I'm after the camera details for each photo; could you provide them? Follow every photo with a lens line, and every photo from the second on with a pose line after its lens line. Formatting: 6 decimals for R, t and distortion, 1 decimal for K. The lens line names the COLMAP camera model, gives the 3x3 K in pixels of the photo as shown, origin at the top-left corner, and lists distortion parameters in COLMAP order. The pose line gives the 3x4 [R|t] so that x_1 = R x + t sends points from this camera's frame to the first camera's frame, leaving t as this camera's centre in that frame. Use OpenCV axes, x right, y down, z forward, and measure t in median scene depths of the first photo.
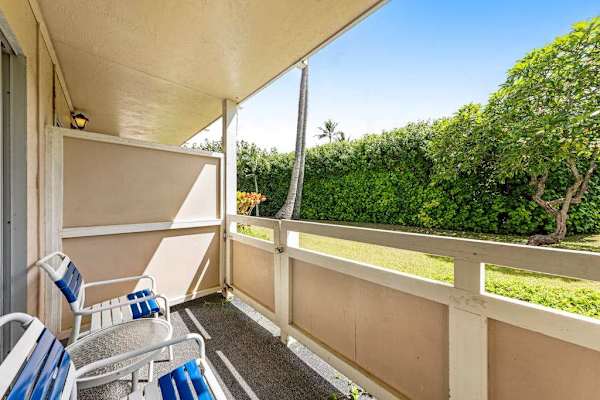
lens RADIAL K [[204.7, 0, 298.6], [0, 204.7, 199.5], [0, 0, 1]] dist [0.000368, 0.000183]
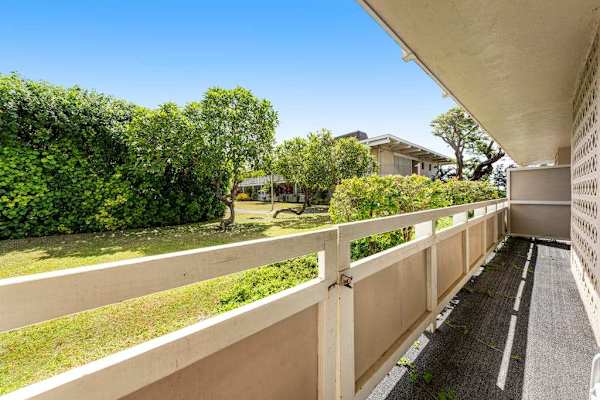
lens RADIAL K [[206.7, 0, 303.1], [0, 206.7, 197.8], [0, 0, 1]] dist [0.003163, 0.000150]
pose [[0.036439, -0.014674, 0.999228, -0.152467], [0.009685, 0.999850, 0.014330, 0.005968], [-0.999289, 0.009156, 0.036576, 0.227778]]
